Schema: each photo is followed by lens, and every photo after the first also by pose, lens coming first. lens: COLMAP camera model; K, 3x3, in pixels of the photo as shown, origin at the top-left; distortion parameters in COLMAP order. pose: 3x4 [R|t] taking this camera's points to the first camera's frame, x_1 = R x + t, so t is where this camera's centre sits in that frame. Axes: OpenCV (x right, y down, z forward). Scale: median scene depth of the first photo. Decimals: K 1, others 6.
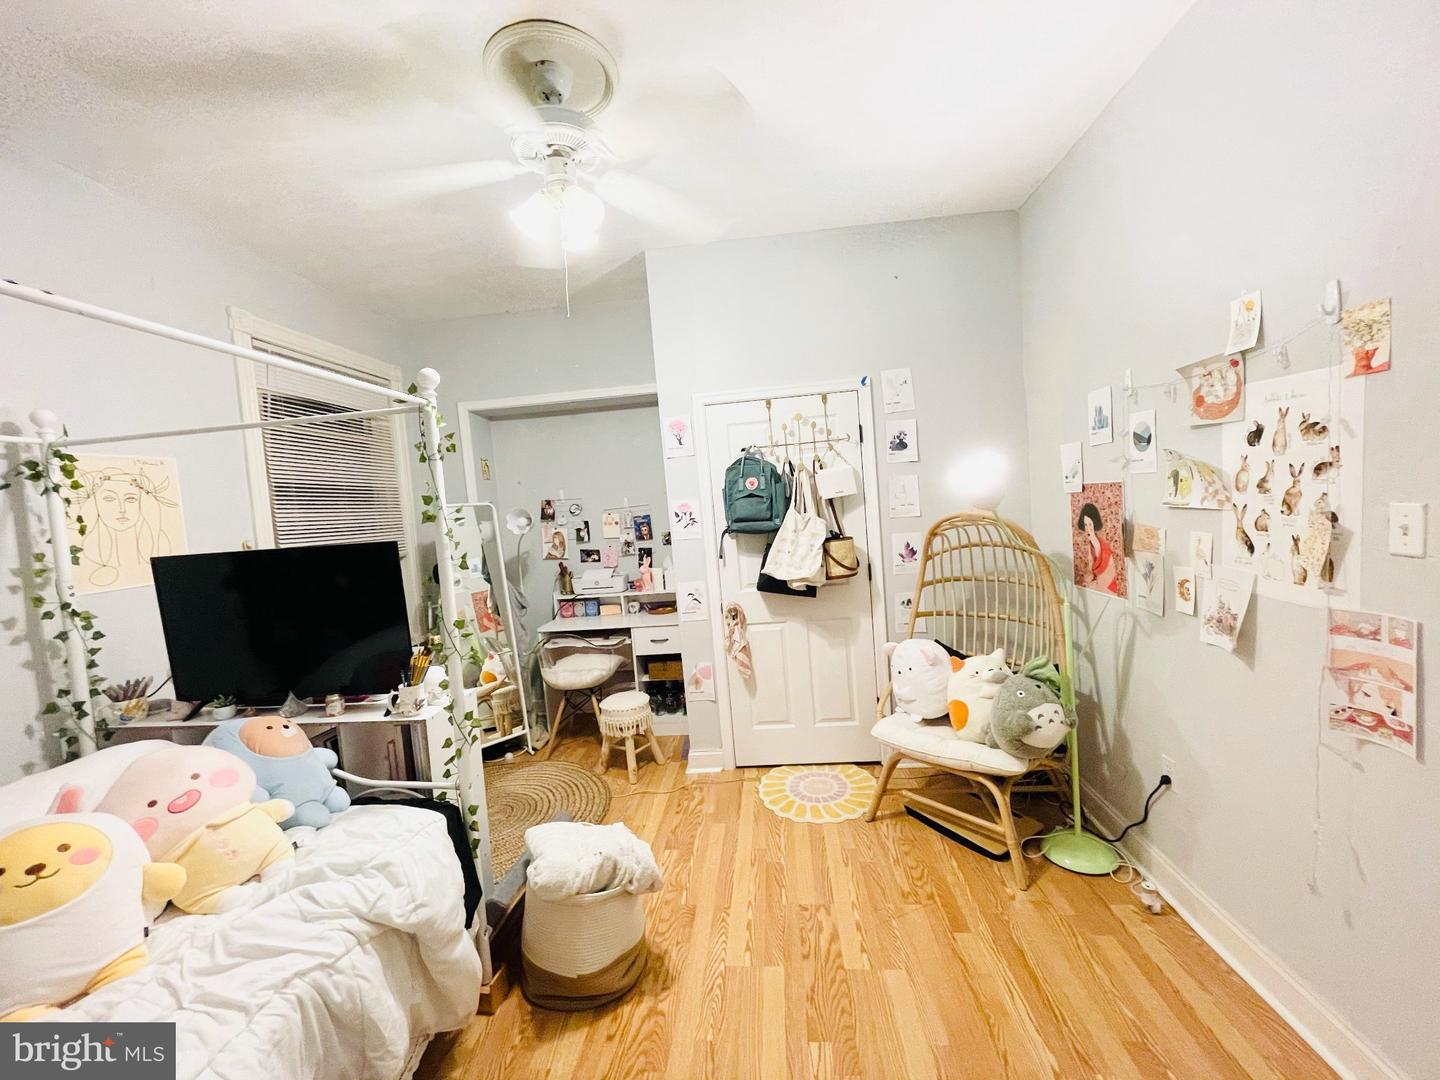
lens RADIAL K [[579.8, 0, 712.0], [0, 579.8, 539.0], [0, 0, 1]] dist [-0.000194, -0.000075]
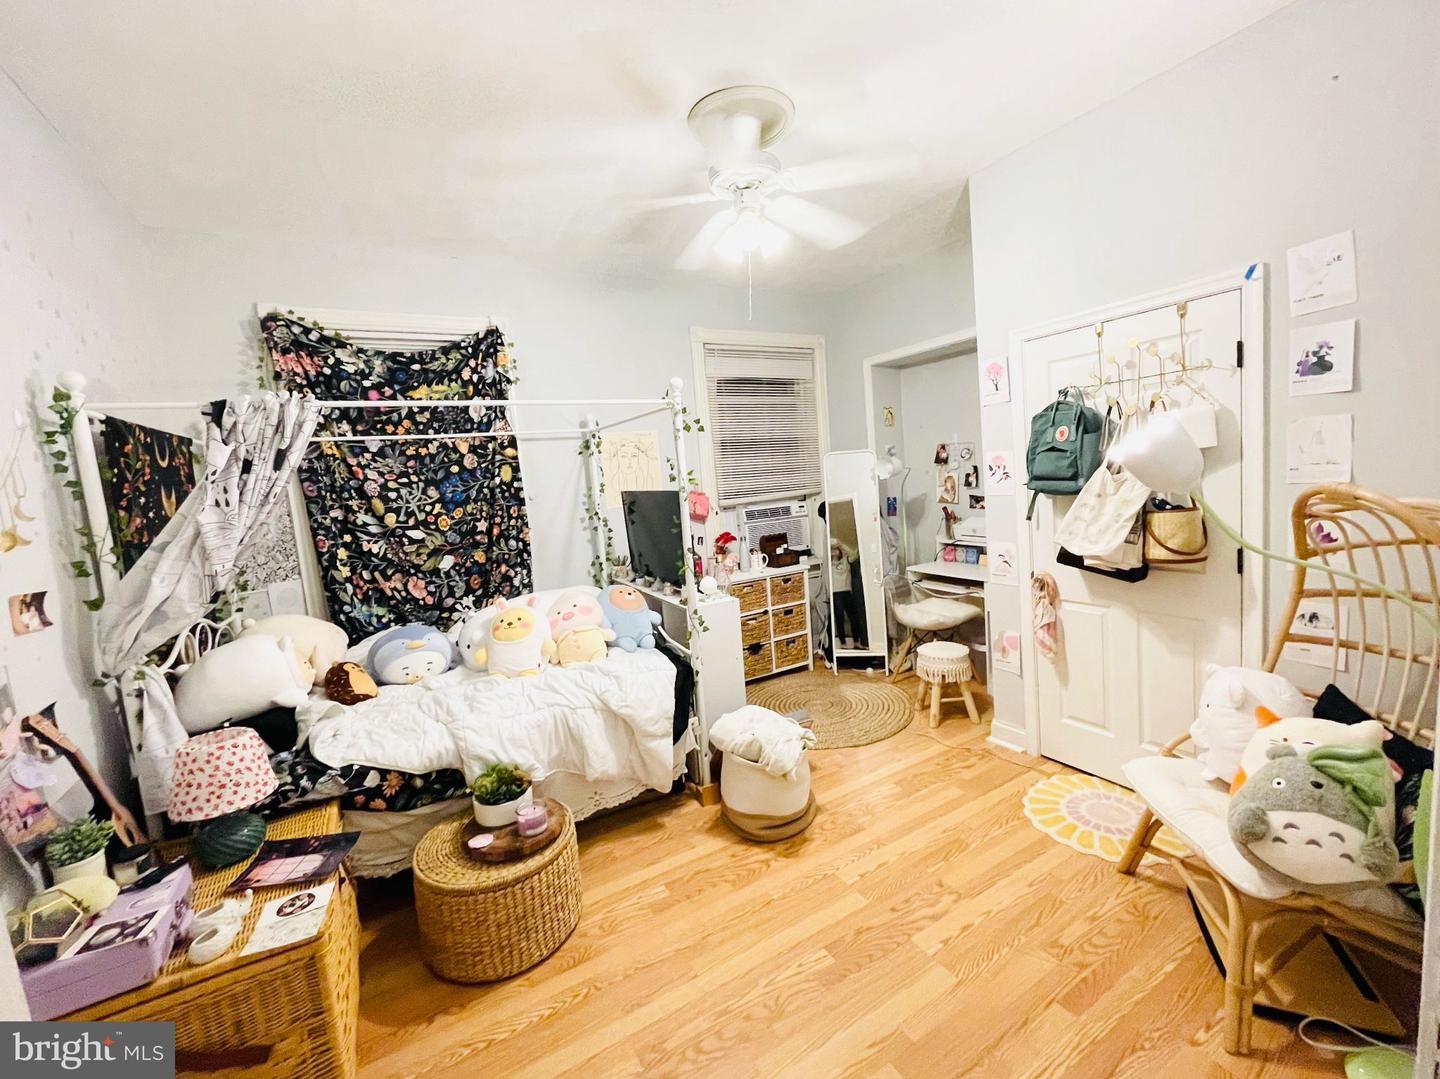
lens RADIAL K [[579.8, 0, 709.6], [0, 579.8, 536.8], [0, 0, 1]] dist [-0.000194, -0.000075]
pose [[0.583870, 0.120480, -0.802858, 0.460549], [-0.019061, 0.990689, 0.134805, -0.052700], [0.811623, -0.063406, 0.580730, 0.103253]]
